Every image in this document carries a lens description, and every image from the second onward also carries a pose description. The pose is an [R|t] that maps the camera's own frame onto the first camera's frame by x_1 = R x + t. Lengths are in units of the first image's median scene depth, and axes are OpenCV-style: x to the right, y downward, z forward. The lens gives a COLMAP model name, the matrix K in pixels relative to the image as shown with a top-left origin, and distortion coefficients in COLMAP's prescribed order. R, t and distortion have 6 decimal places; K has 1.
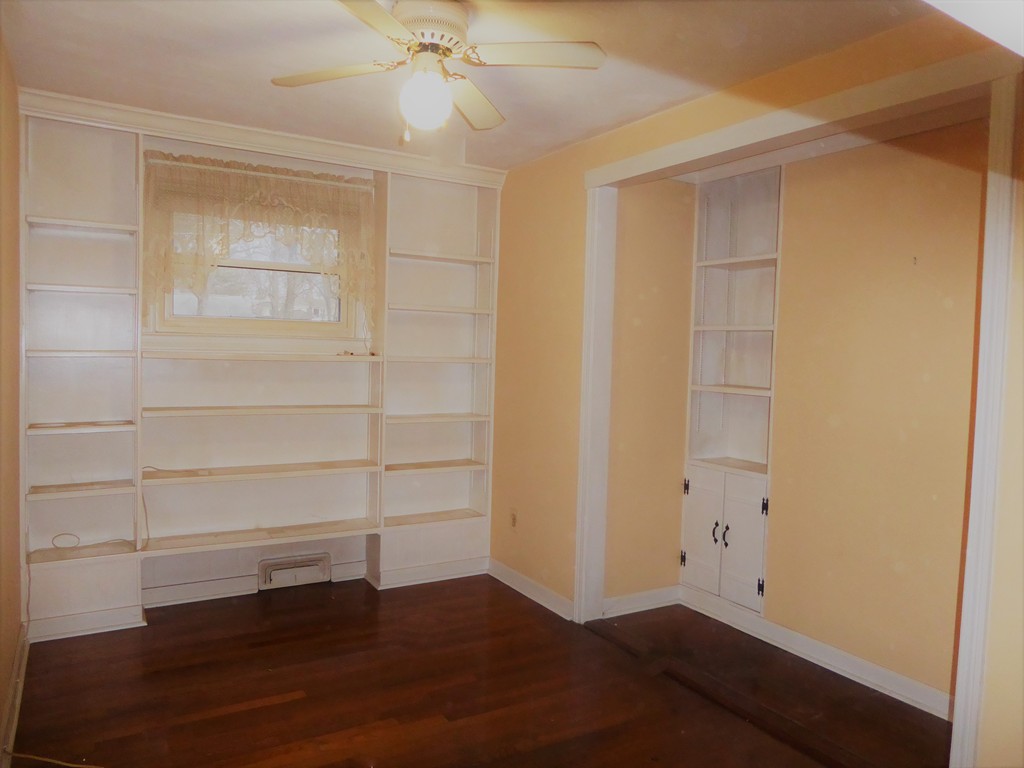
lens RADIAL K [[728.4, 0, 511.6], [0, 728.4, 379.3], [0, 0, 1]] dist [-0.040604, 0.012725]
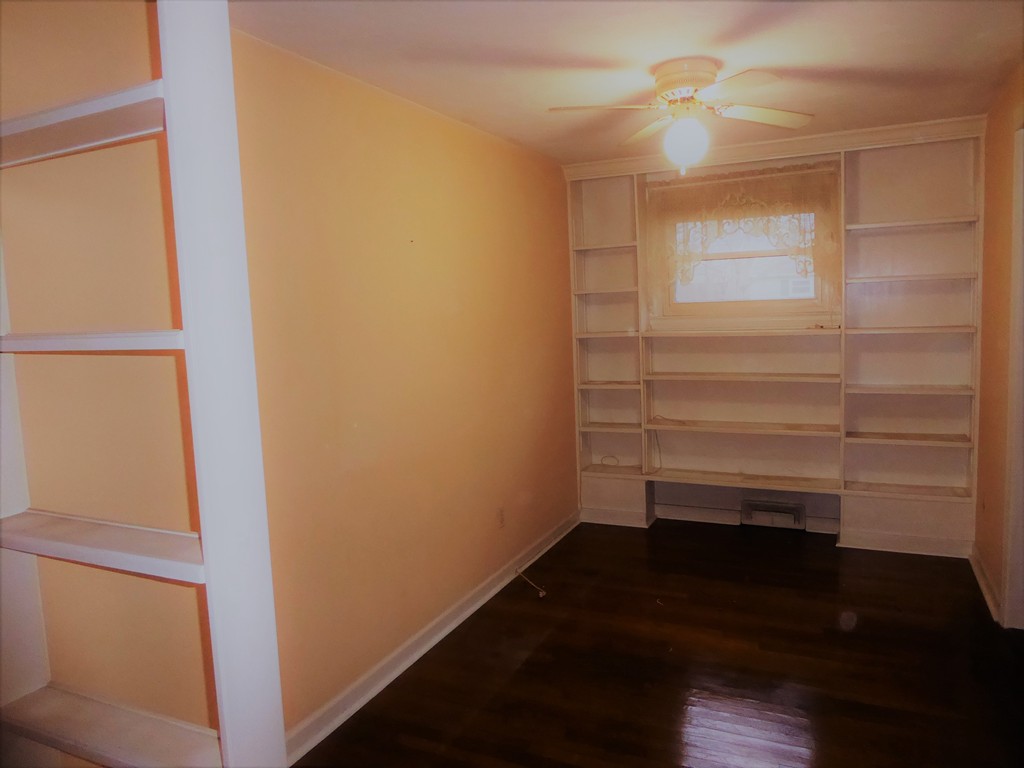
lens RADIAL K [[728.4, 0, 511.4], [0, 728.4, 386.2], [0, 0, 1]] dist [-0.040604, 0.012725]
pose [[0.557889, 0.051459, -0.828319, 0.433609], [0.015028, 0.997286, 0.072078, -0.032586], [0.829780, -0.052659, 0.555601, 0.015210]]
